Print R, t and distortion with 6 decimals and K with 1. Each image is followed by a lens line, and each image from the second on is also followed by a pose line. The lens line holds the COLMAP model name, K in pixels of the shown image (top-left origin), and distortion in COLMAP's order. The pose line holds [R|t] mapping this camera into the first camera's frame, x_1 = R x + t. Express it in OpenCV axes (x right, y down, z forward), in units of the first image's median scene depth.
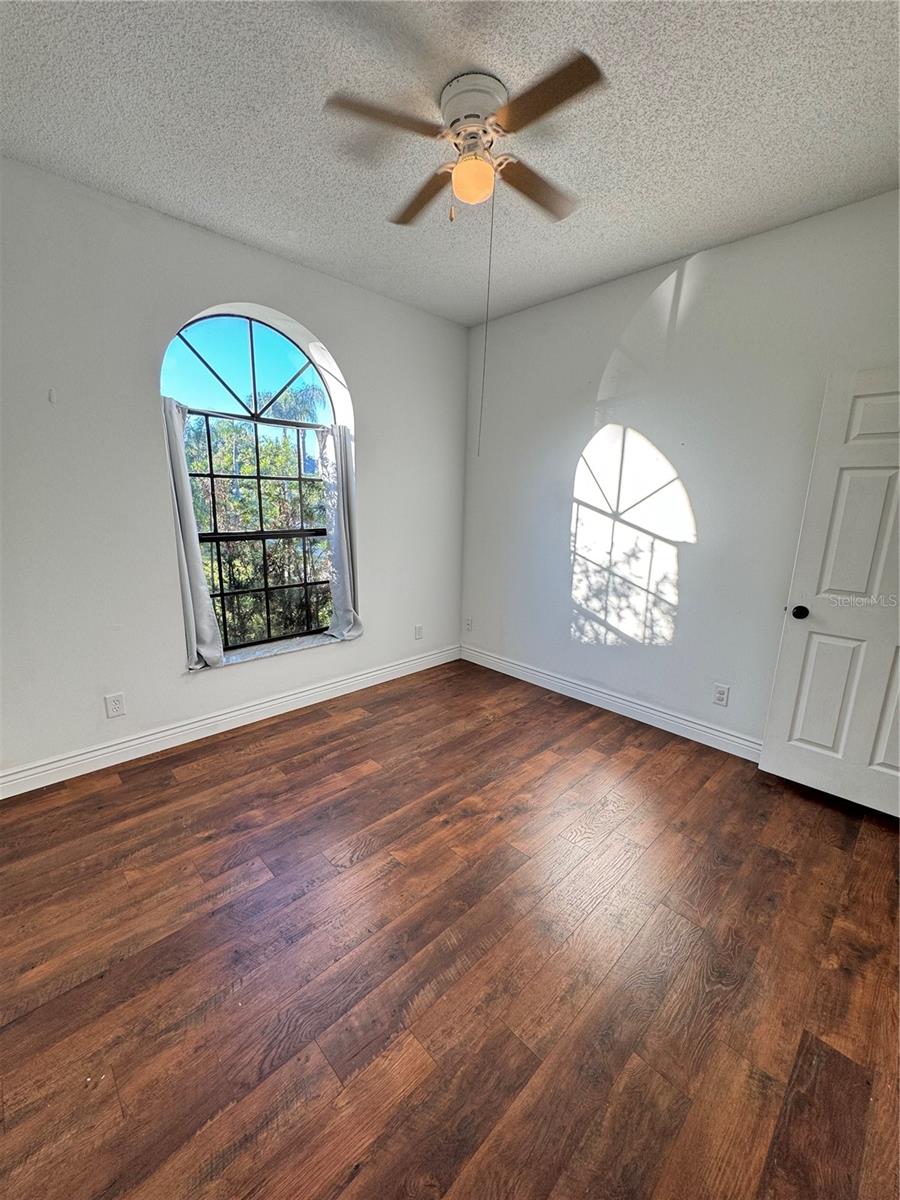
lens RADIAL K [[476.6, 0, 451.8], [0, 476.6, 604.7], [0, 0, 1]] dist [-0.005846, 0.001210]
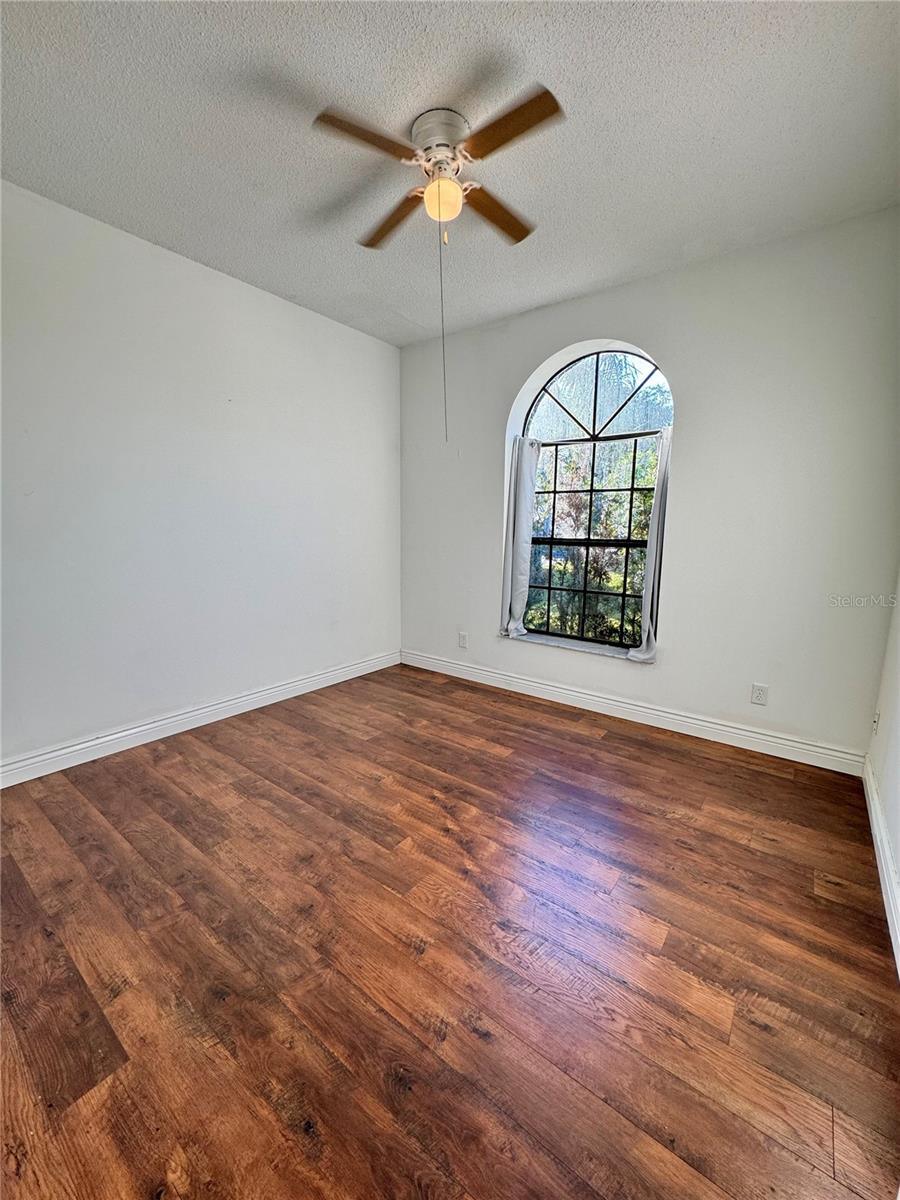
lens RADIAL K [[476.6, 0, 451.7], [0, 476.6, 603.5], [0, 0, 1]] dist [-0.005846, 0.001210]
pose [[0.149329, 0.141632, -0.978591, 0.828539], [-0.229417, 0.967644, 0.105040, -0.064690], [0.961805, 0.208820, 0.176990, 0.662009]]
